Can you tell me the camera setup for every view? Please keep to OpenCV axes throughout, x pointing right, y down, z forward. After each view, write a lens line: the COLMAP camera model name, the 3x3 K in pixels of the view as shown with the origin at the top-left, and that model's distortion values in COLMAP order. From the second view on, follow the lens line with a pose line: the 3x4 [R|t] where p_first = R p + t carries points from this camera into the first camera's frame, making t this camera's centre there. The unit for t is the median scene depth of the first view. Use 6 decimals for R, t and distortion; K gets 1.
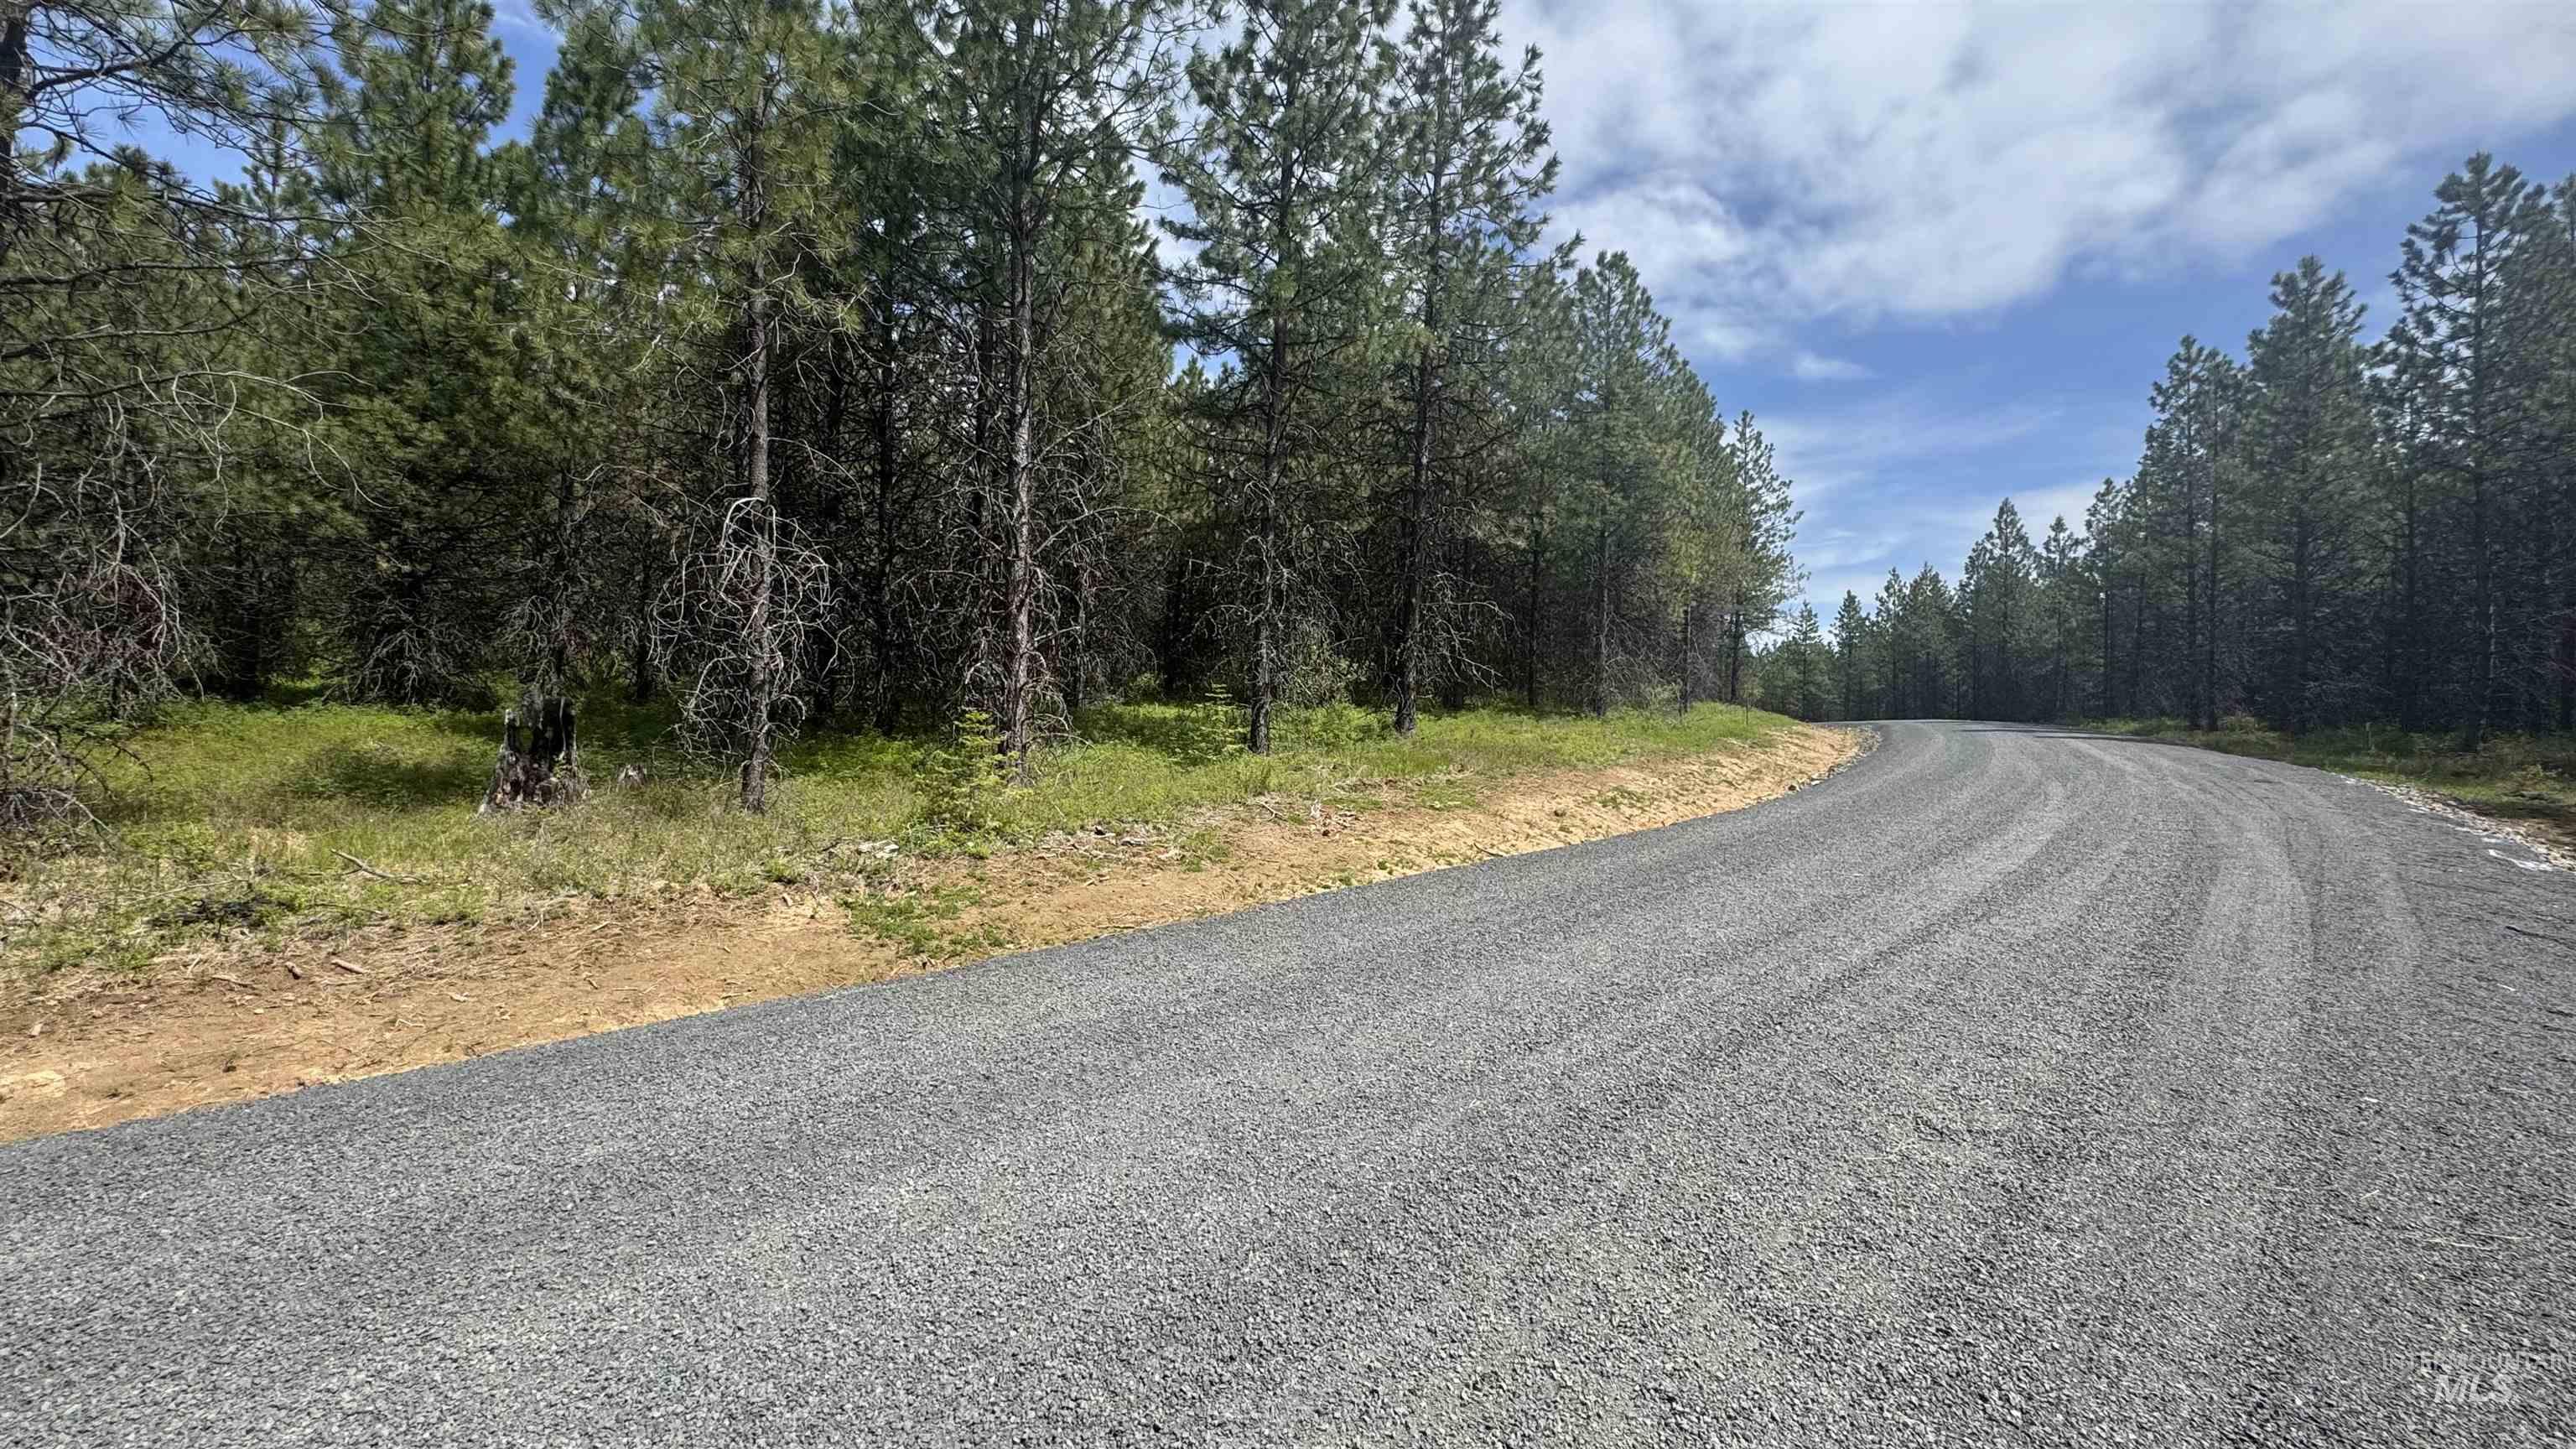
lens RADIAL K [[1035.4, 0, 1290.1], [0, 1035.4, 718.4], [0, 0, 1]] dist [-0.001352, -0.000002]
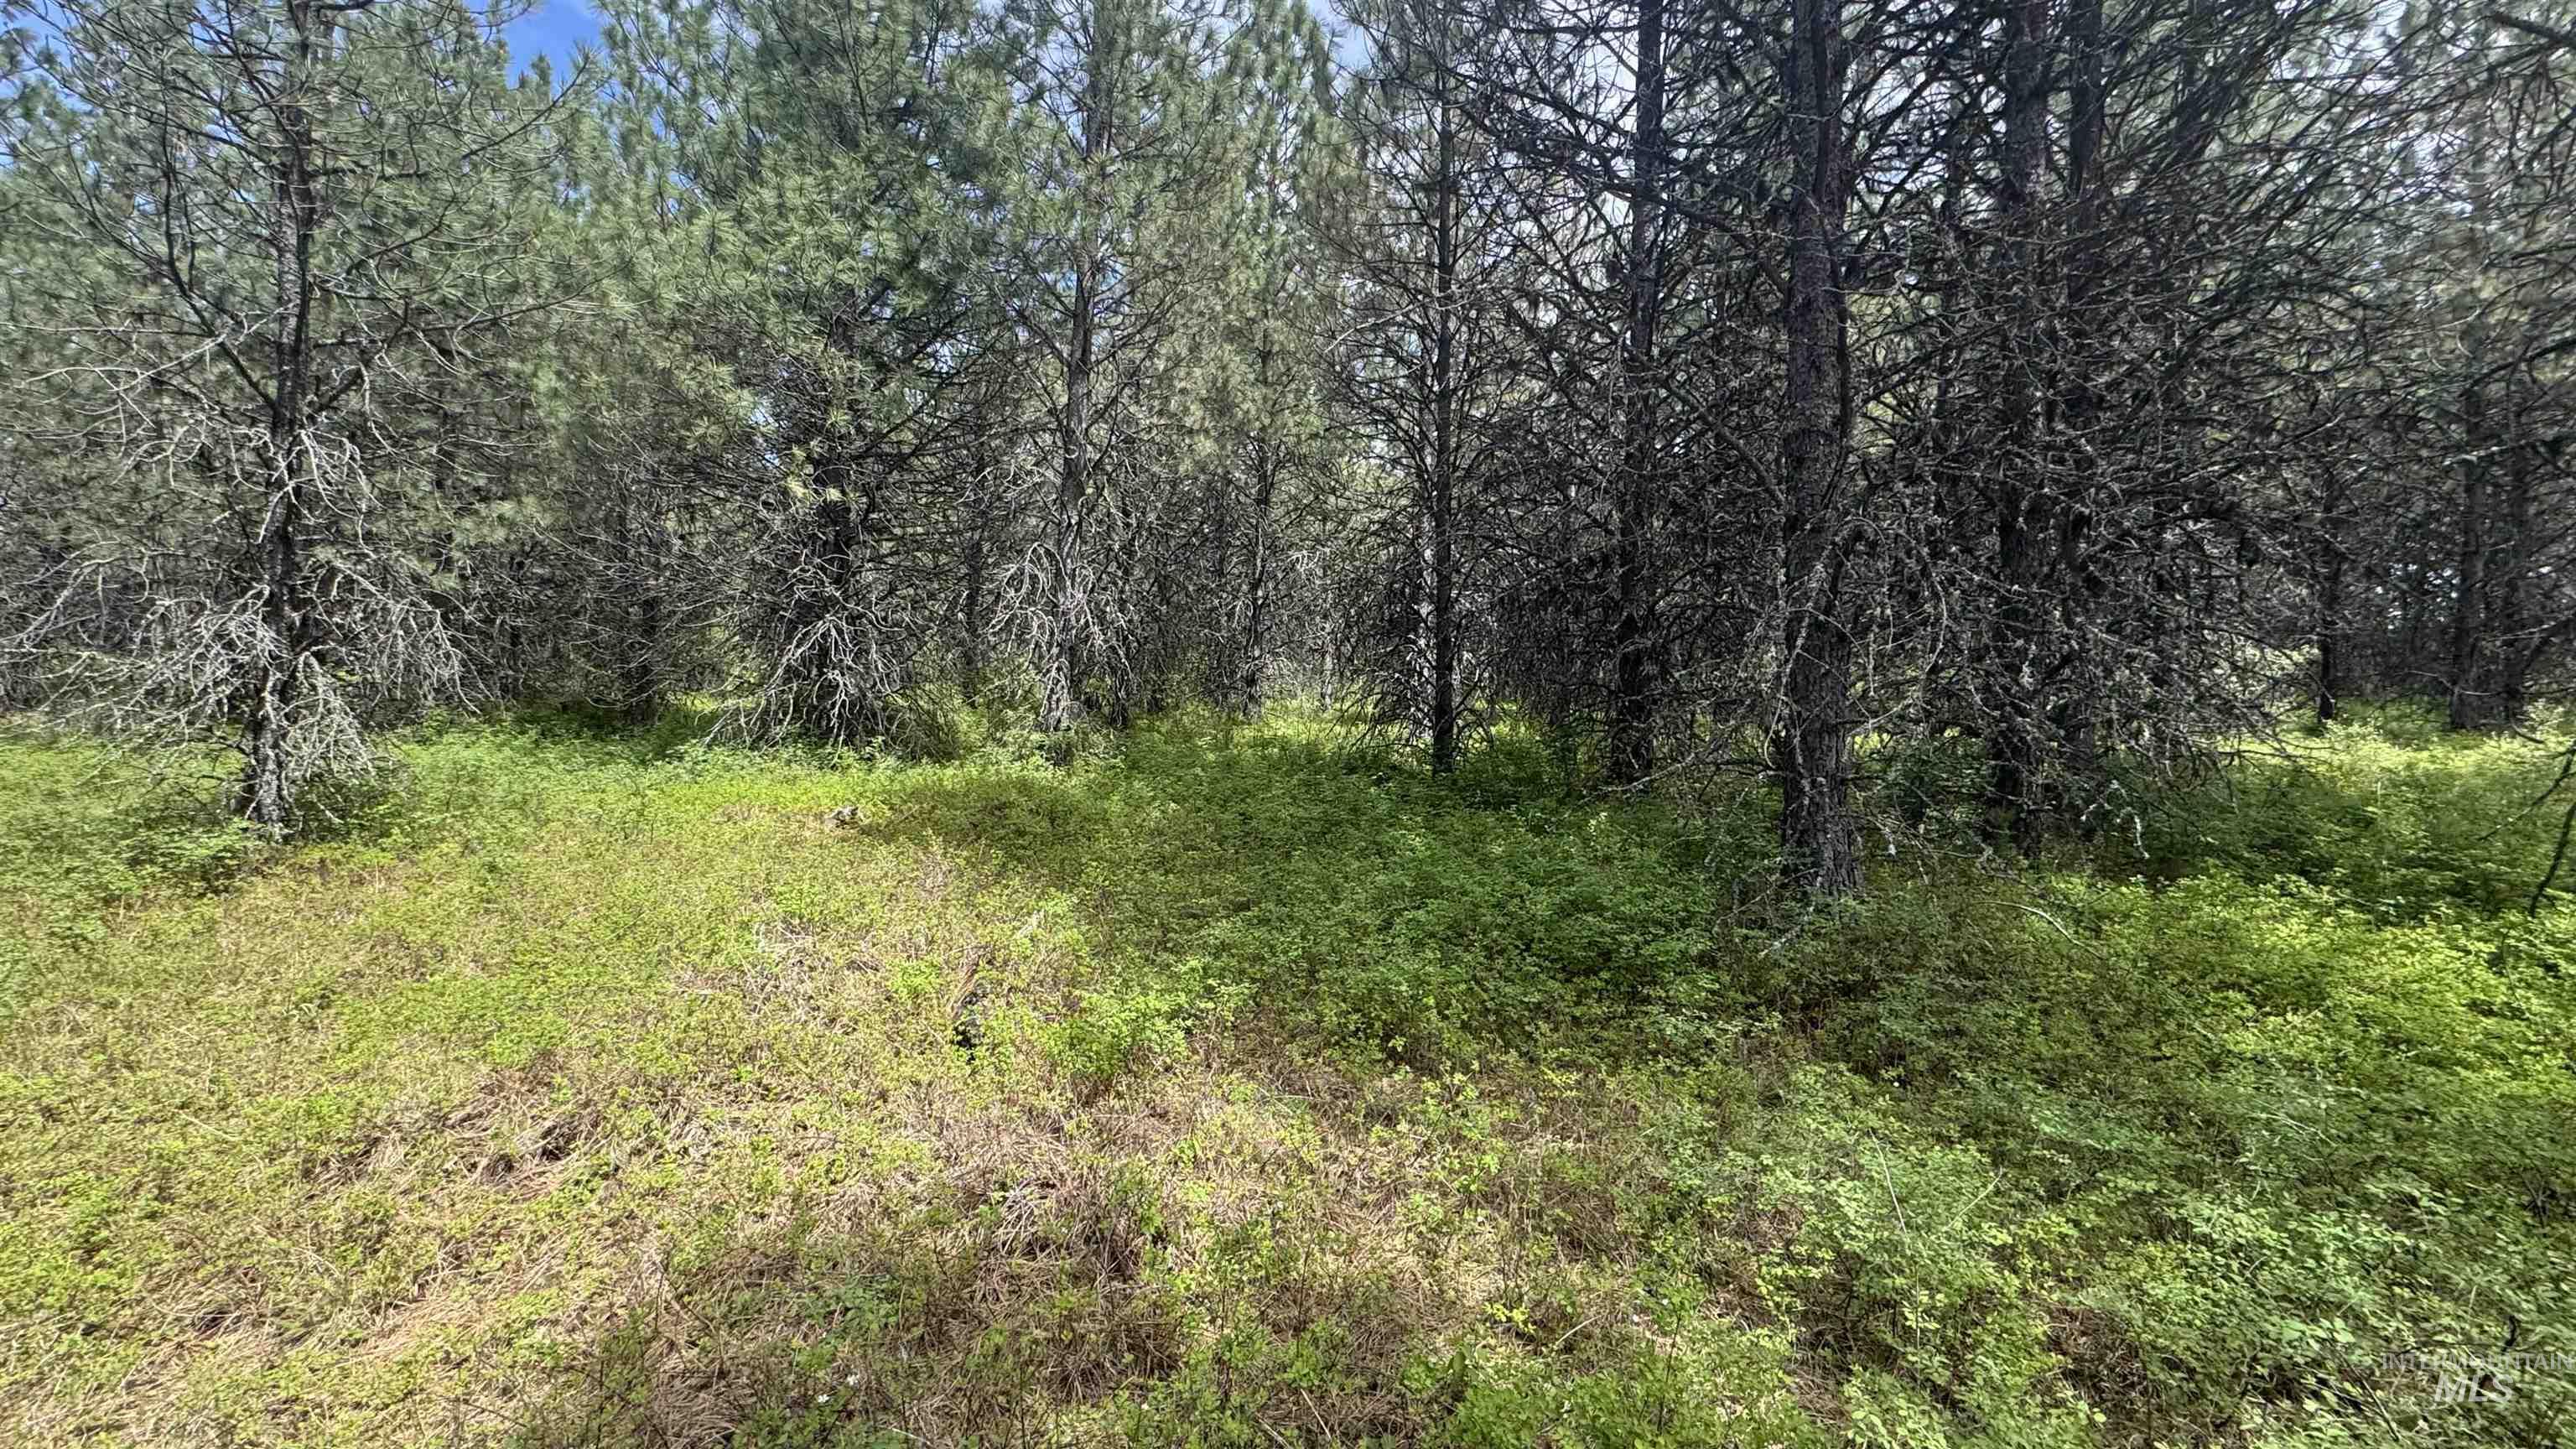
lens RADIAL K [[1035.4, 0, 1290.1], [0, 1035.4, 718.4], [0, 0, 1]] dist [-0.001352, -0.000002]
pose [[0.955955, 0.005138, -0.293467, -0.460599], [-0.004840, 0.999987, 0.001744, -0.031943], [0.293472, -0.000247, 0.955968, 0.546511]]
